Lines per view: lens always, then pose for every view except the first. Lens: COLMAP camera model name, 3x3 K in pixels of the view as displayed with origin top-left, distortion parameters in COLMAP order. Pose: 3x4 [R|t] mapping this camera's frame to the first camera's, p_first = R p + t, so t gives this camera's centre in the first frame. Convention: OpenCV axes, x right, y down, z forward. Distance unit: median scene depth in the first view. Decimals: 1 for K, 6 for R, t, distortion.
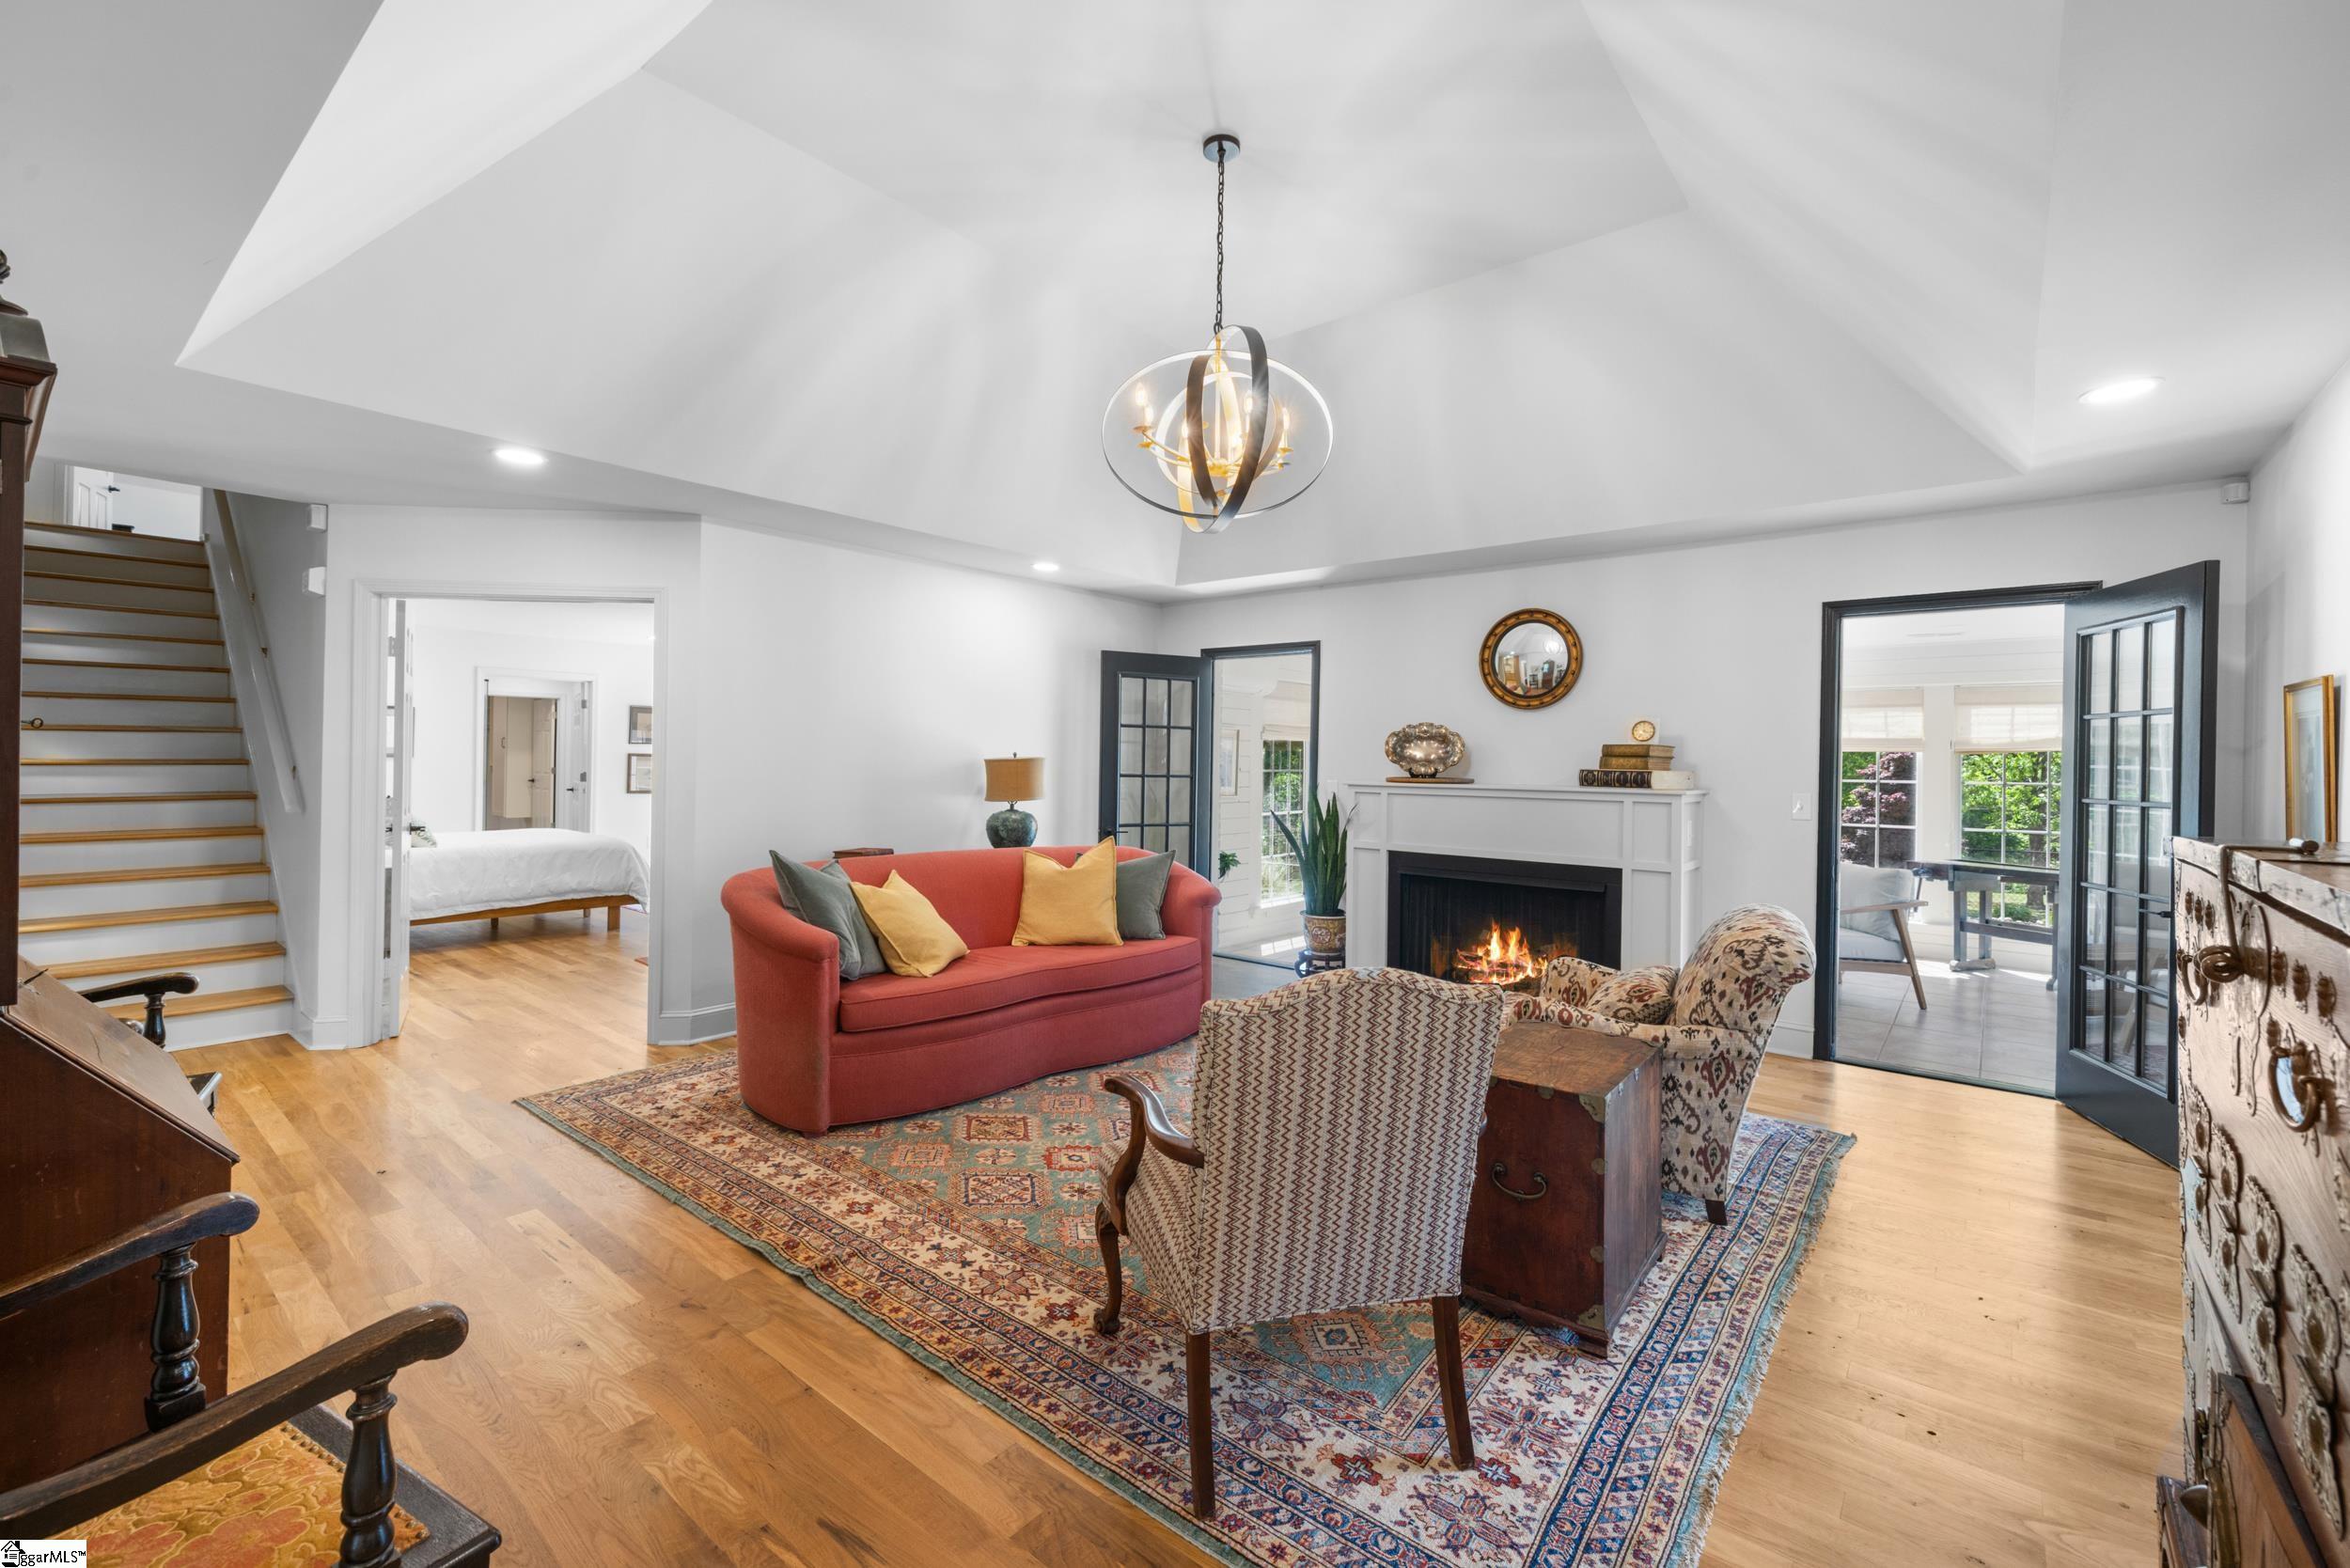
lens RADIAL K [[1010.7, 0, 1190.9], [0, 1010.7, 755.8], [0, 0, 1]] dist [-0.001400, 0.000223]
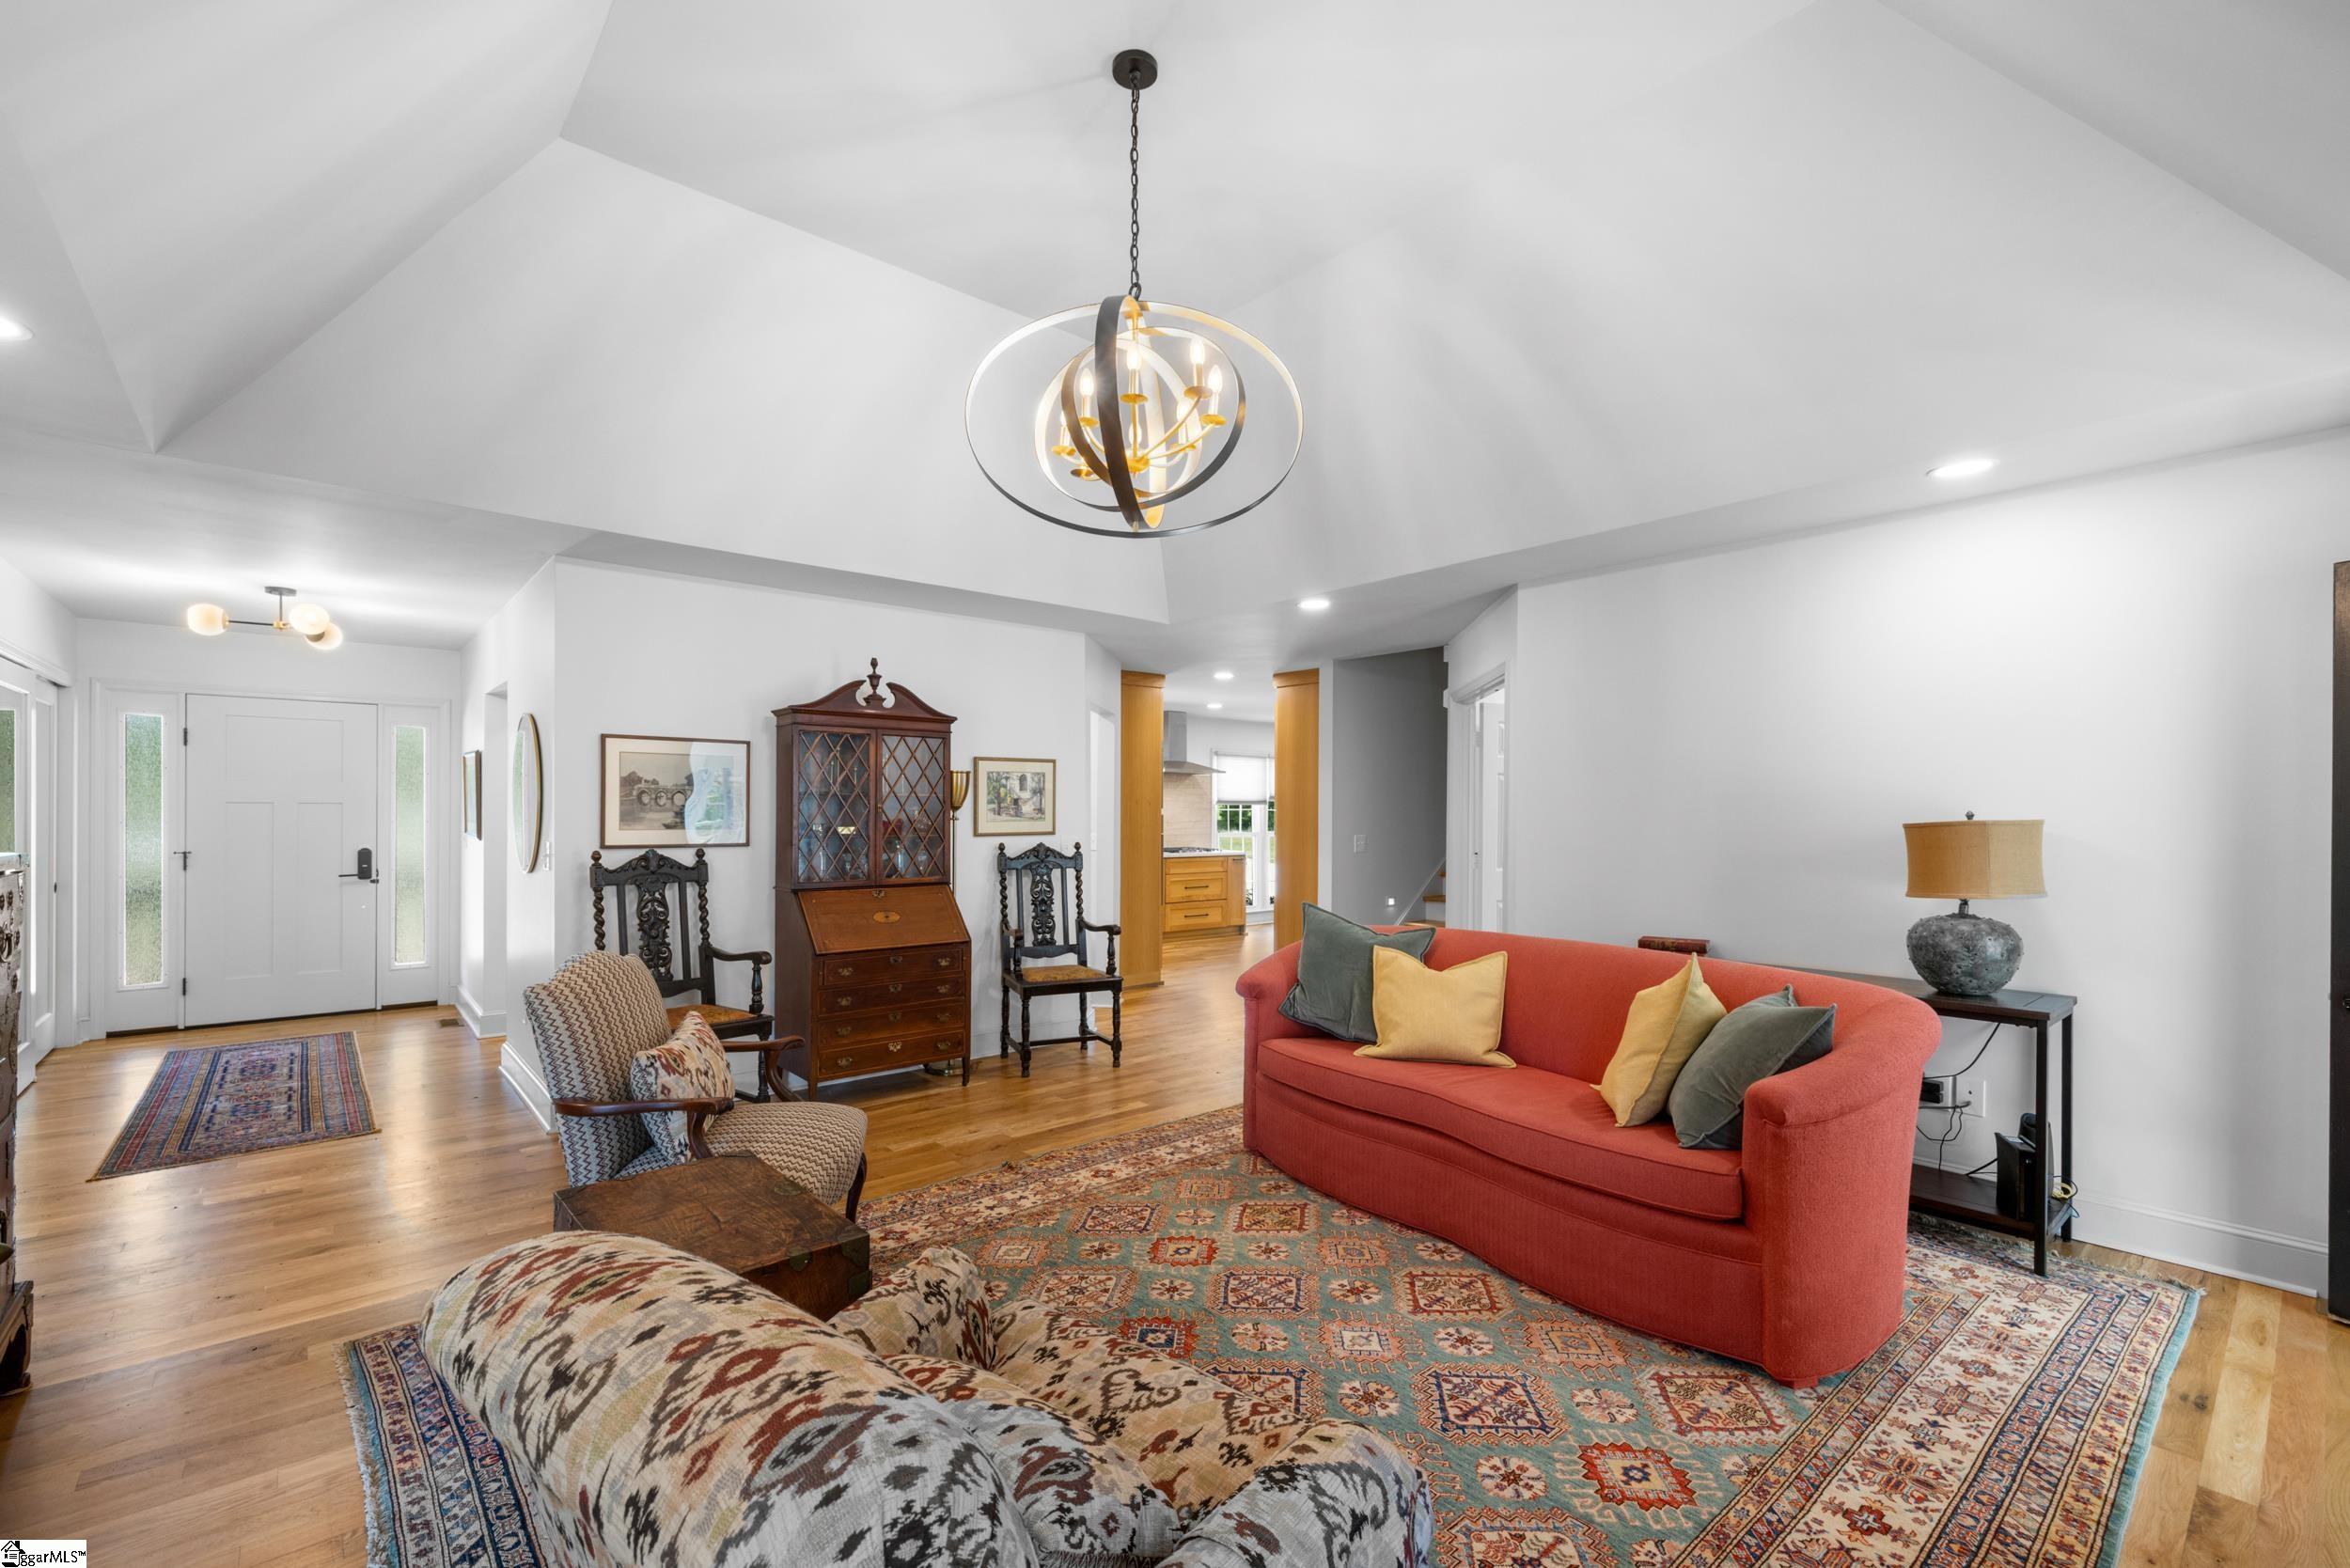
lens RADIAL K [[1010.7, 0, 1131.9], [0, 1010.7, 815.2], [0, 0, 1]] dist [-0.001400, 0.000223]
pose [[-0.211172, -0.013993, -0.977349, 0.918729], [-0.003987, 0.999902, -0.013454, 0.016510], [0.977441, 0.001056, -0.211207, 1.319365]]
